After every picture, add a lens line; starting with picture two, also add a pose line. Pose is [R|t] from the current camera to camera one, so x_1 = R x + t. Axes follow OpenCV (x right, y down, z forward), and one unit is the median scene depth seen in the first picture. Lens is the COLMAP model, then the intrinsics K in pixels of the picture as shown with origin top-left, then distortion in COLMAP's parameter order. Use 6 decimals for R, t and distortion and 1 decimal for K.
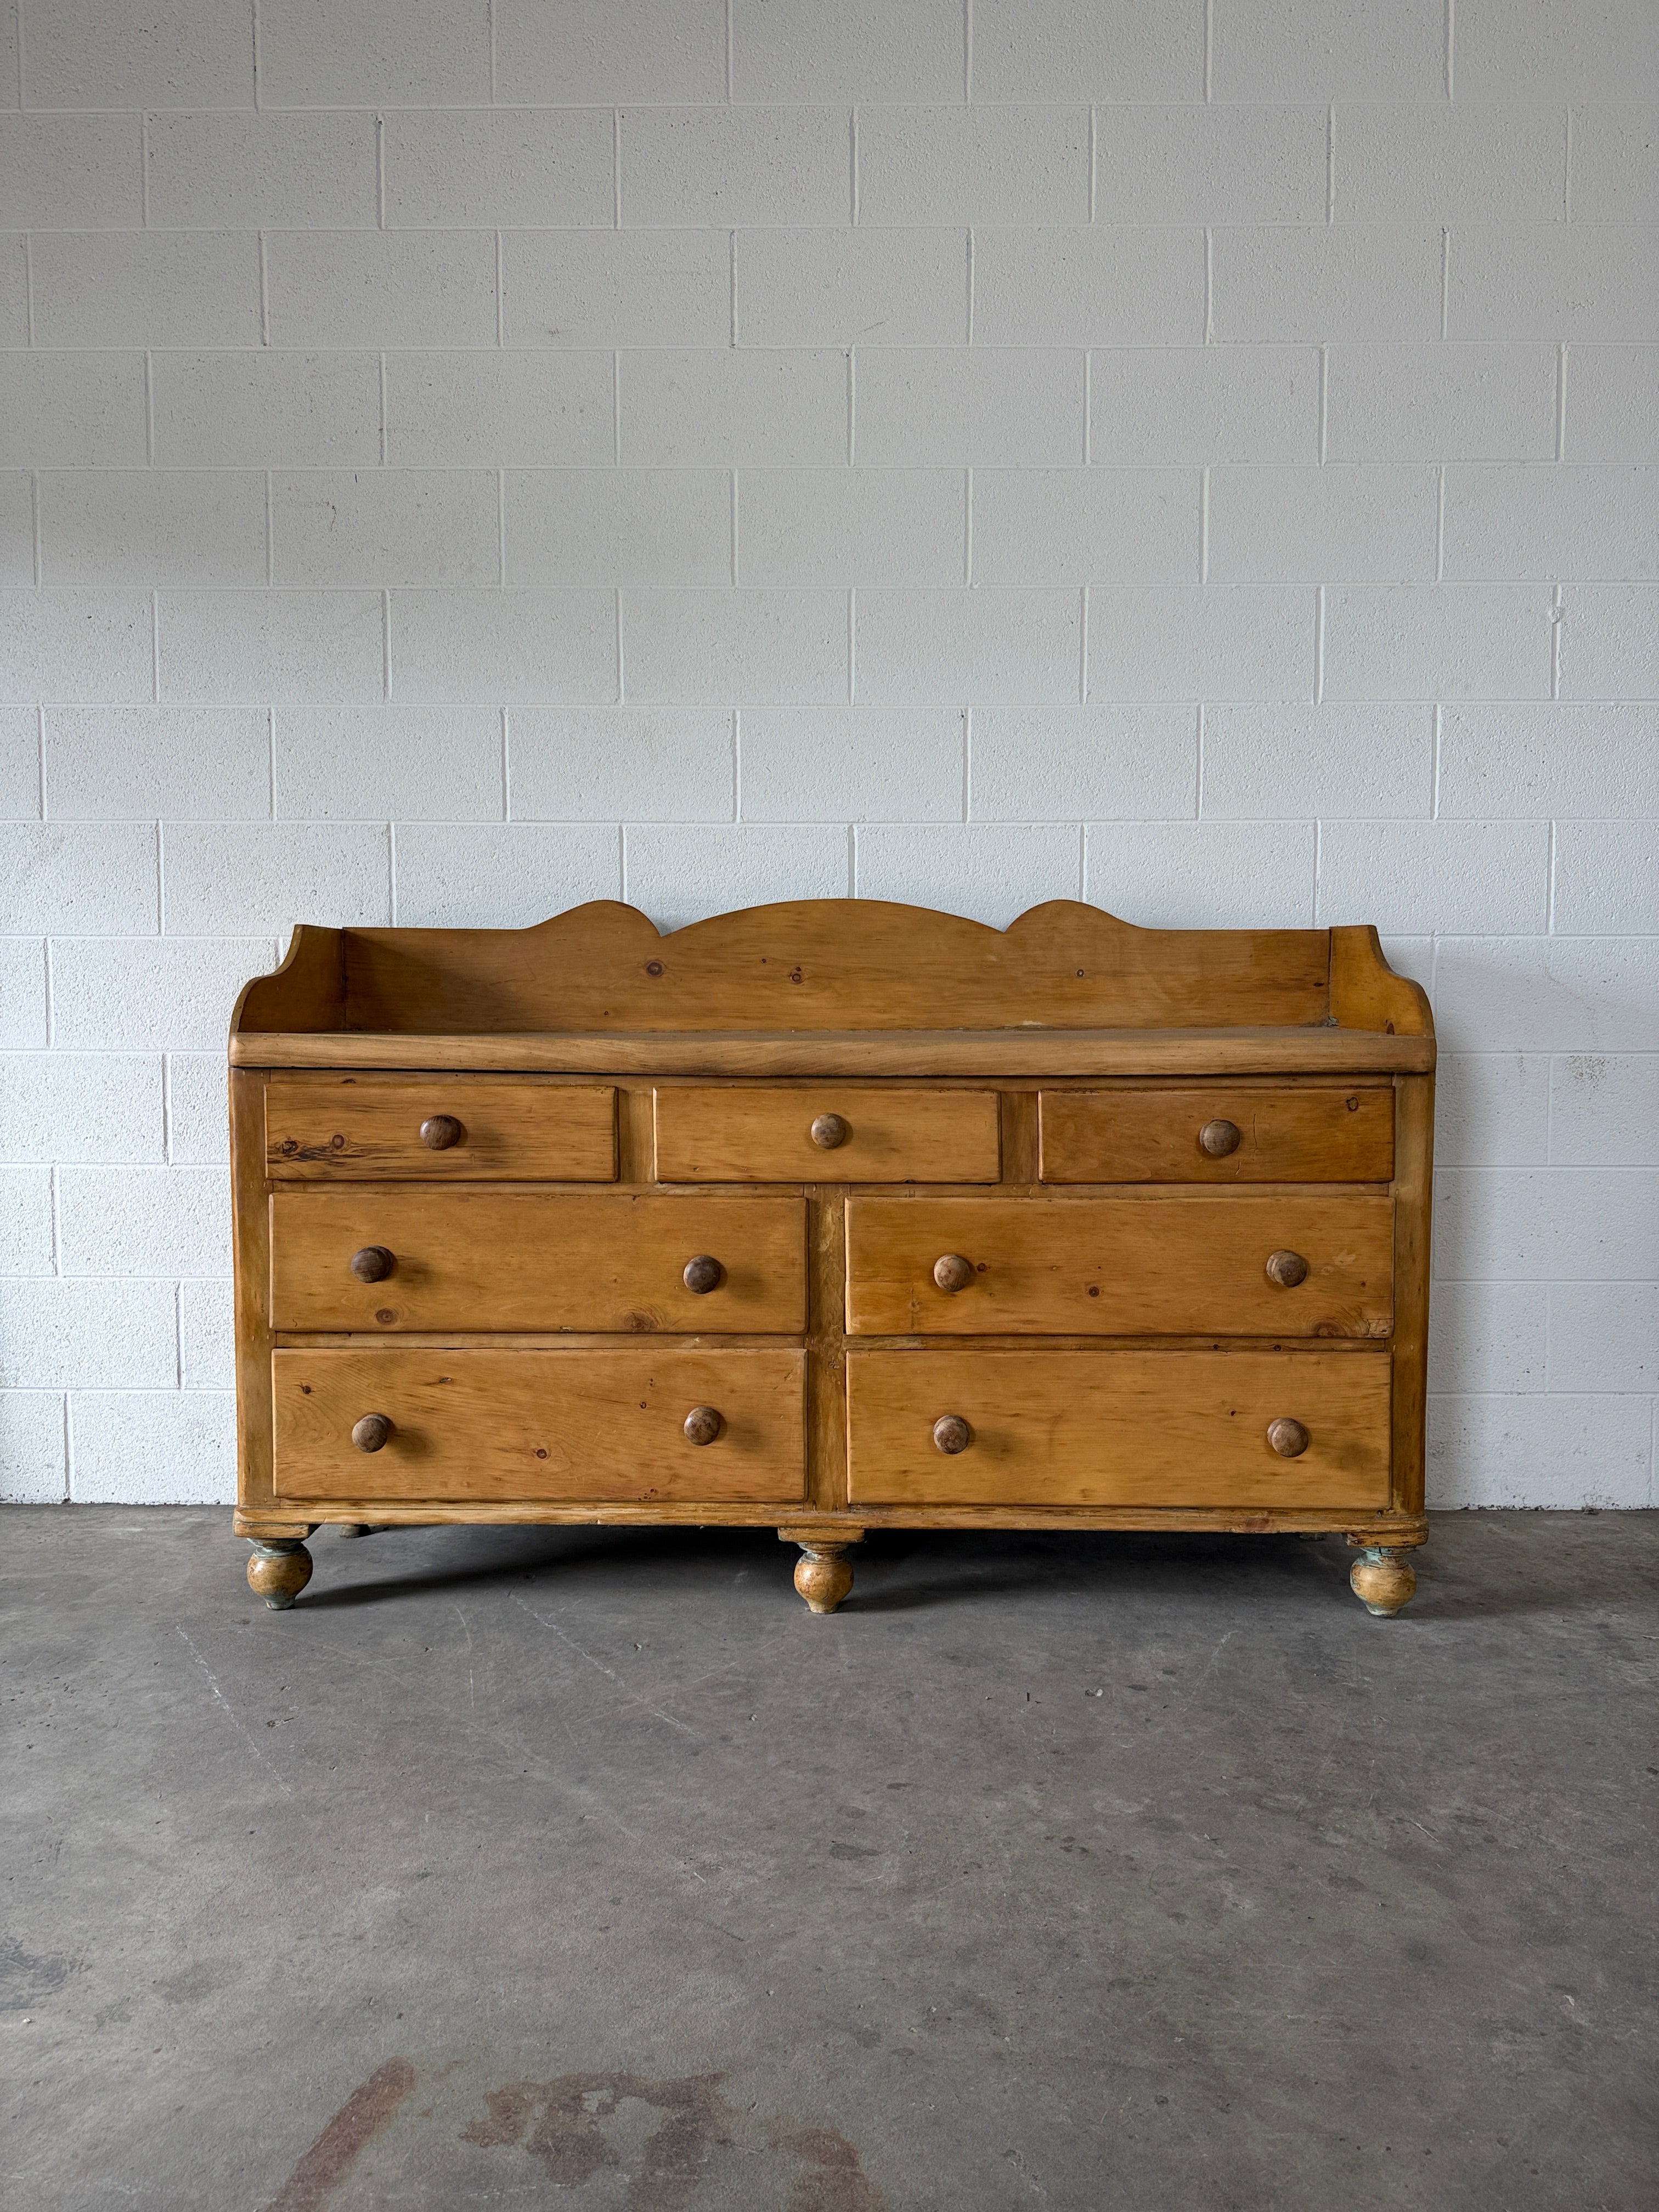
lens RADIAL K [[1578.6, 0, 838.8], [0, 1578.6, 1115.8], [0, 0, 1]] dist [0.022047, -0.031229]
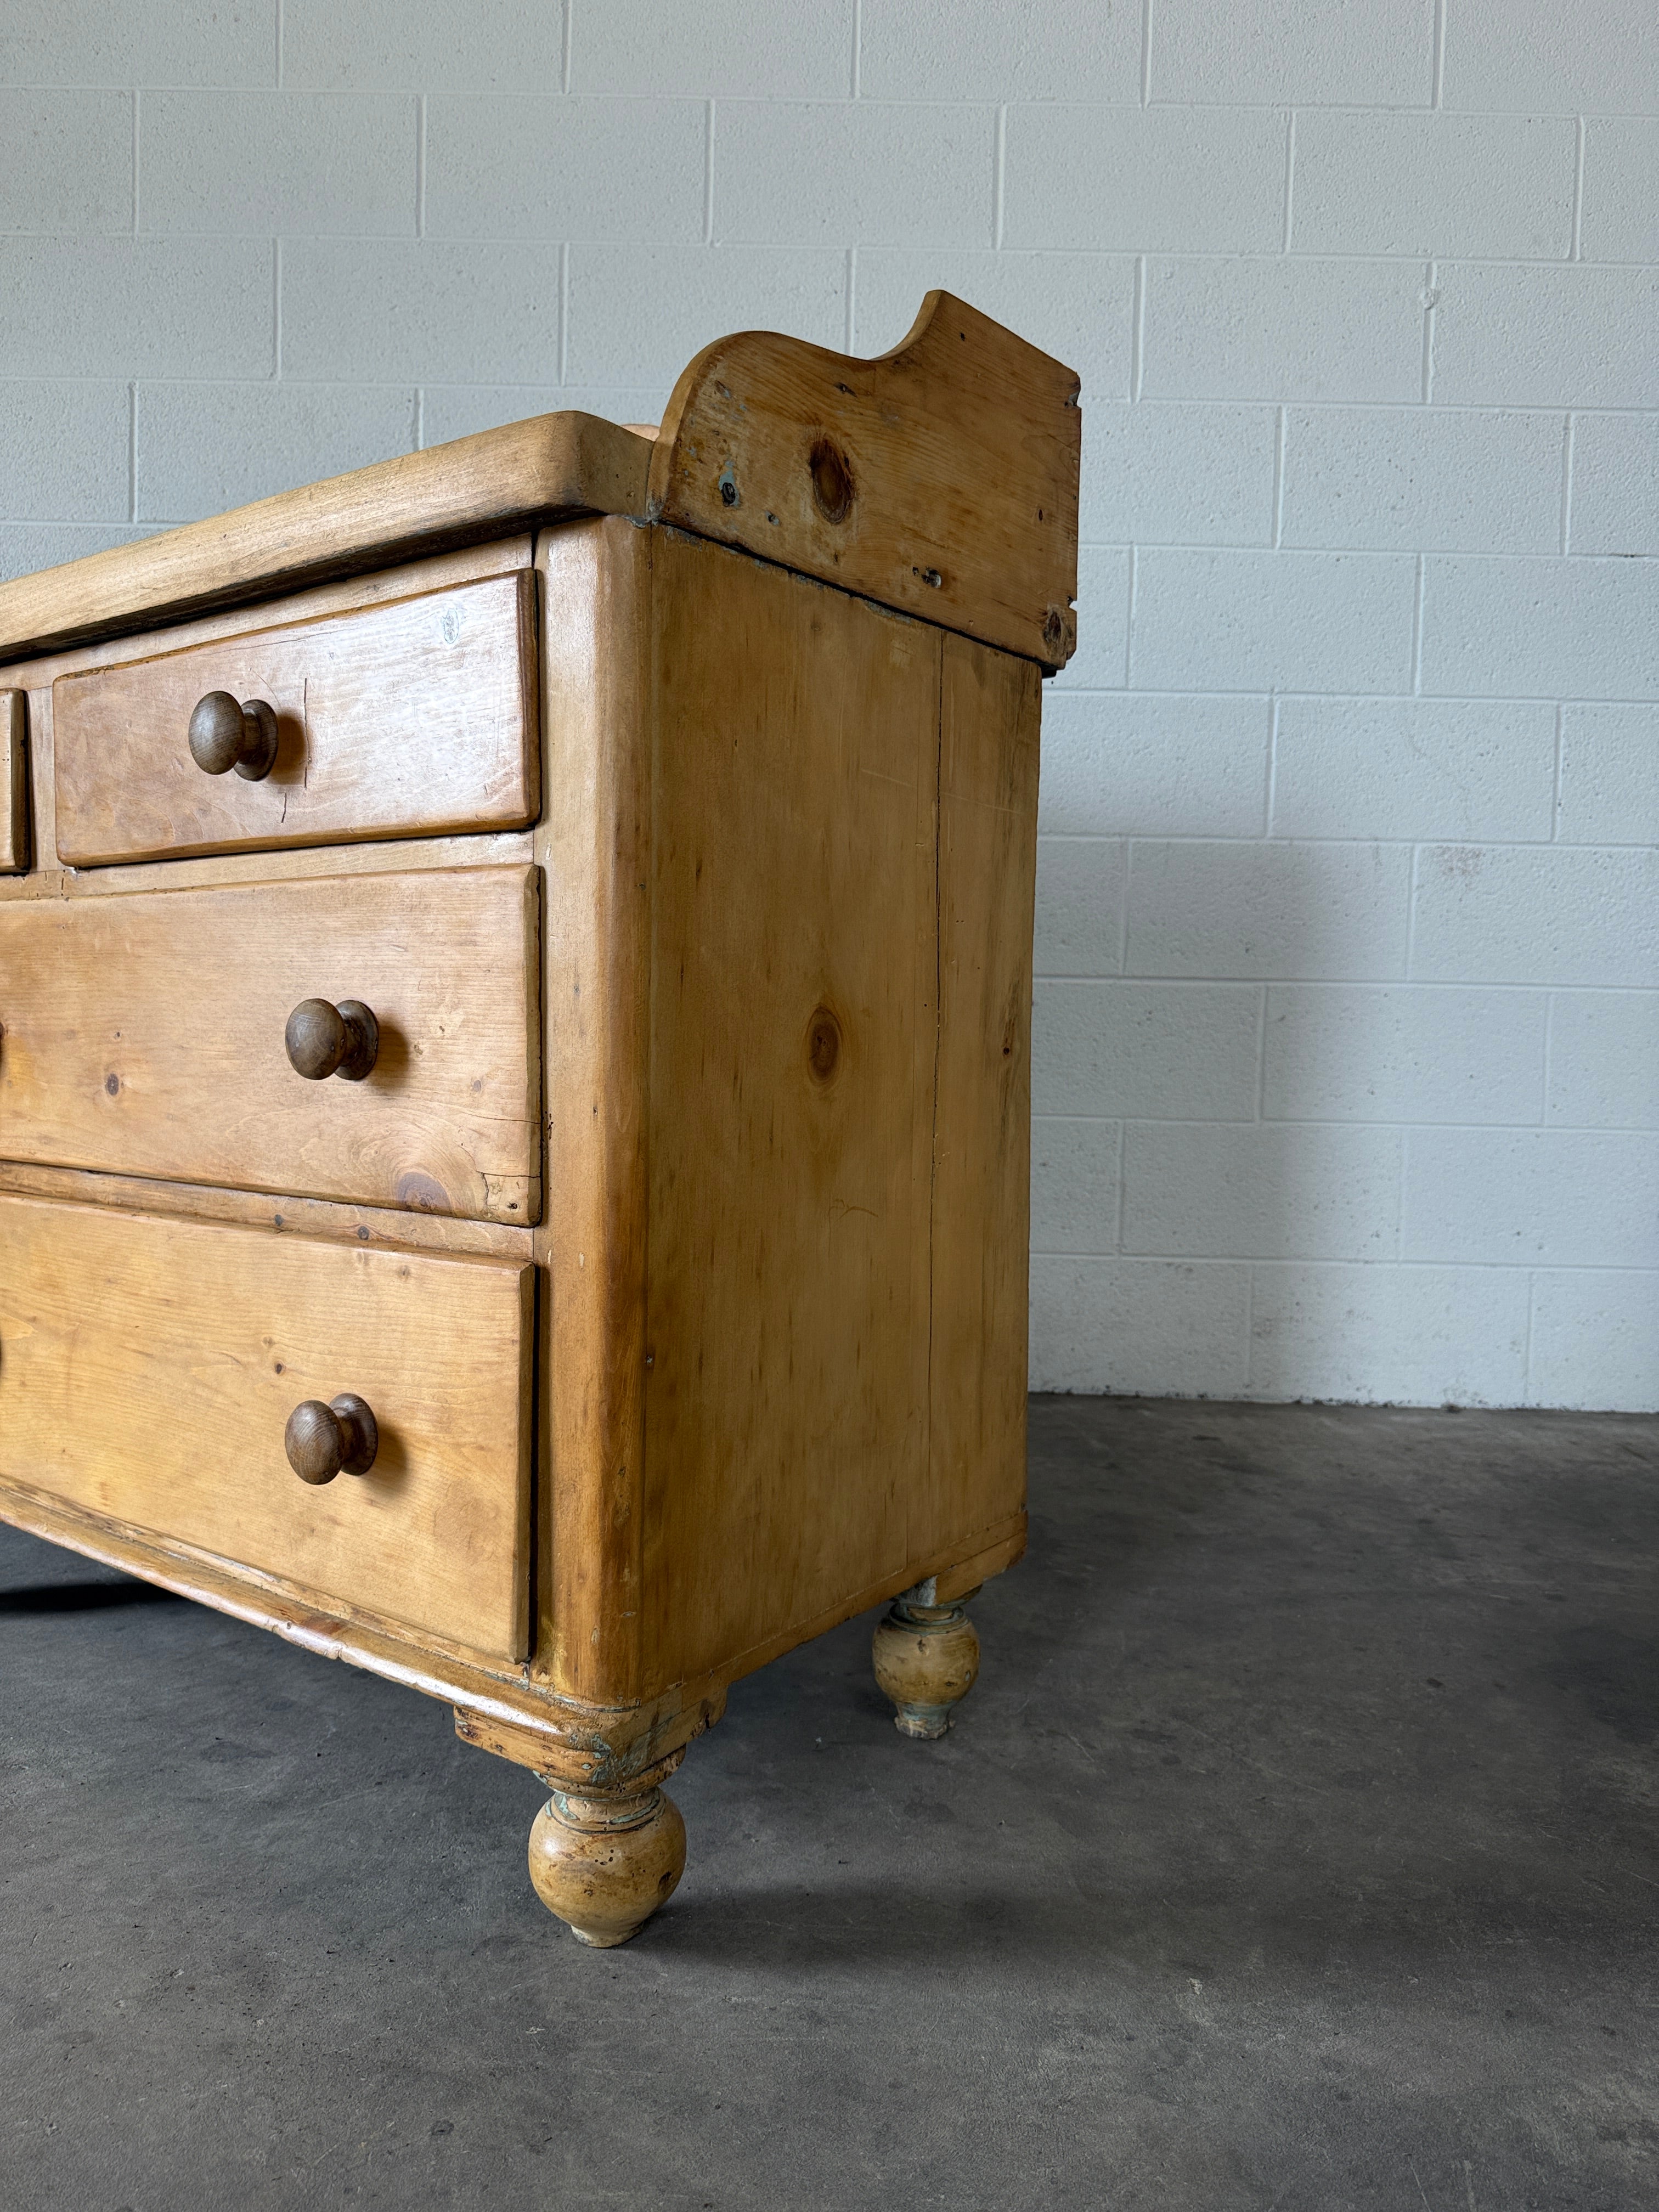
lens RADIAL K [[1578.6, 0, 841.4], [0, 1578.6, 1116.8], [0, 0, 1]] dist [0.022047, -0.031229]
pose [[0.999697, 0.024581, -0.000977, 0.220908], [-0.024584, 0.999694, -0.002702, 0.152776], [0.000910, 0.002725, 0.999996, 0.258118]]
